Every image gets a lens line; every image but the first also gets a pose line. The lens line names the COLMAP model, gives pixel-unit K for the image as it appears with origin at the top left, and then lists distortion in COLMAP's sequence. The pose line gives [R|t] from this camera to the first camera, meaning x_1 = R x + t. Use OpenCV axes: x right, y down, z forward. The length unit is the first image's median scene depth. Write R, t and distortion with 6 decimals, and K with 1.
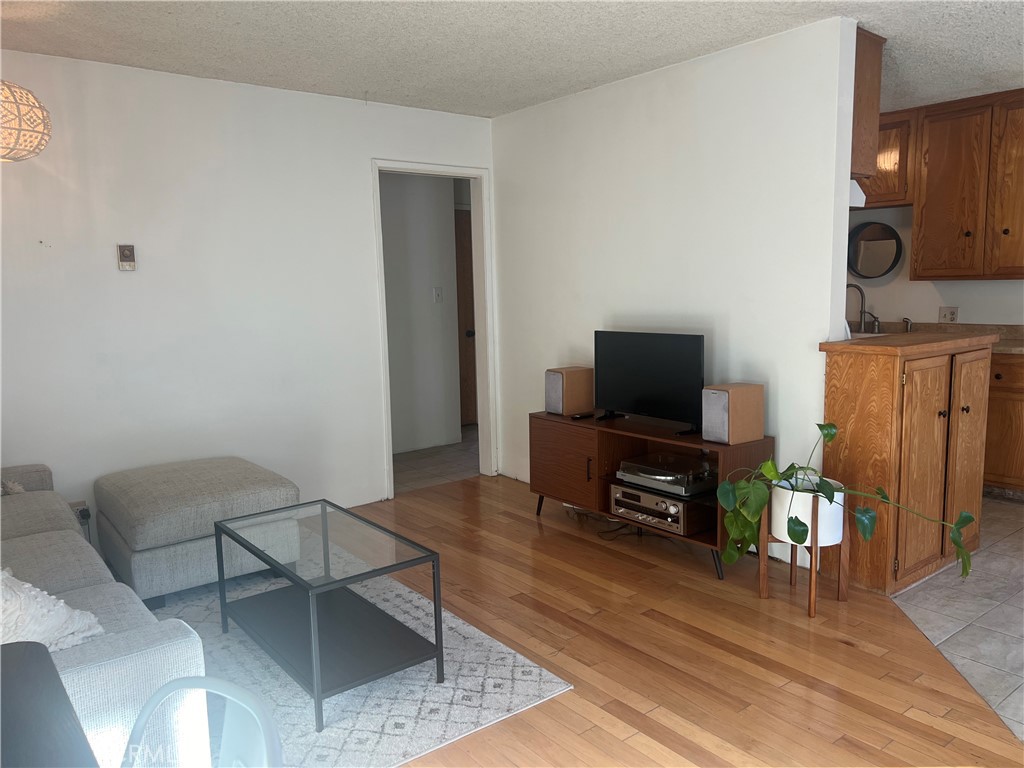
lens RADIAL K [[765.6, 0, 521.1], [0, 765.6, 378.1], [0, 0, 1]] dist [0.045161, -0.051391]
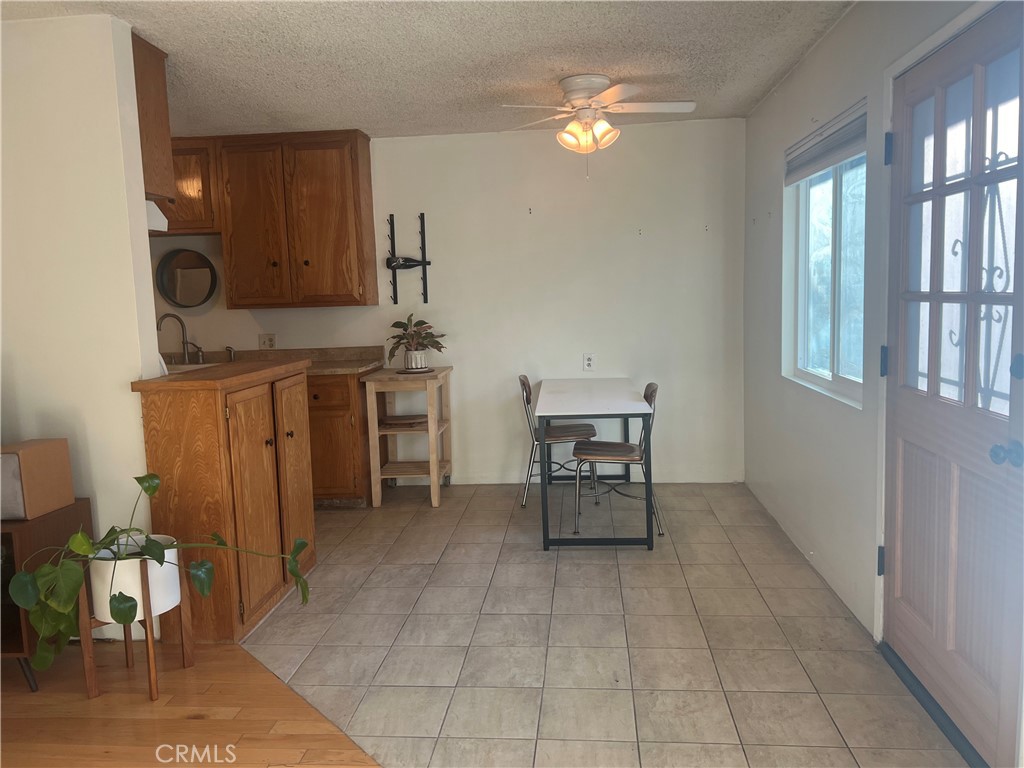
lens RADIAL K [[765.6, 0, 521.1], [0, 765.6, 378.1], [0, 0, 1]] dist [0.045161, -0.051391]
pose [[0.684312, -0.083678, 0.724373, 0.055620], [0.109777, 0.993894, 0.011107, -0.011490], [-0.720879, 0.071919, 0.689319, 0.074905]]
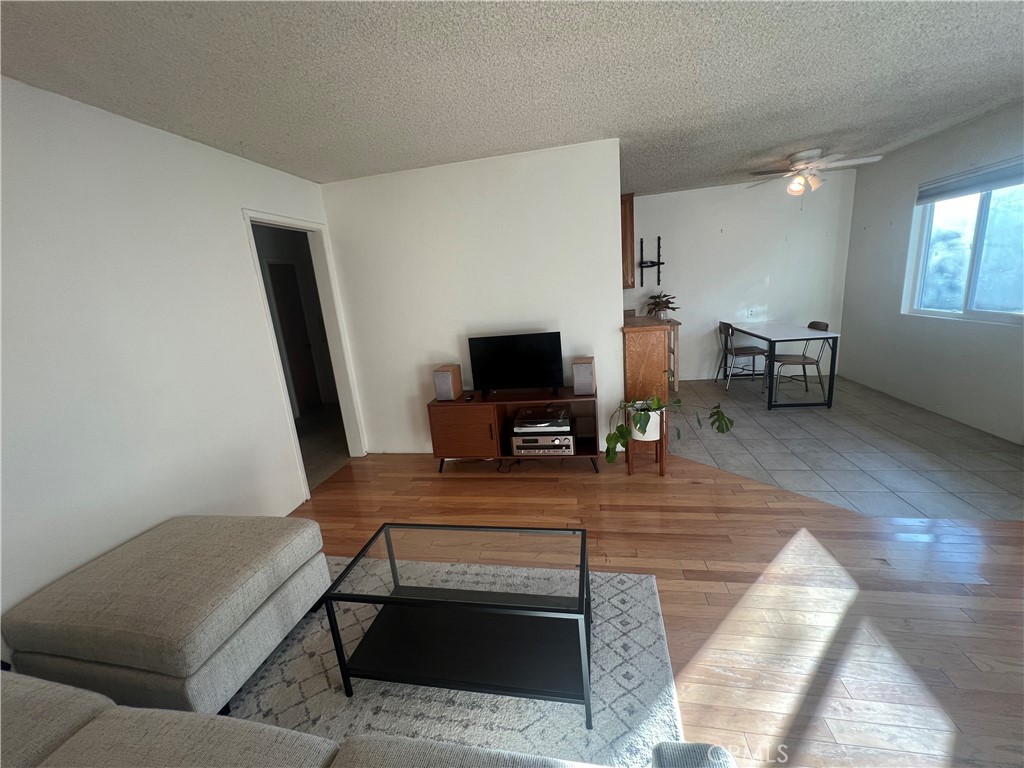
lens RADIAL K [[411.0, 0, 509.0], [0, 411.0, 380.3], [0, 0, 1]] dist [-0.008159, 0.000683]
pose [[0.760281, -0.187626, 0.621907, -0.422321], [0.152381, 0.982178, 0.110032, -0.070646], [-0.631468, 0.011111, 0.775322, 0.425314]]
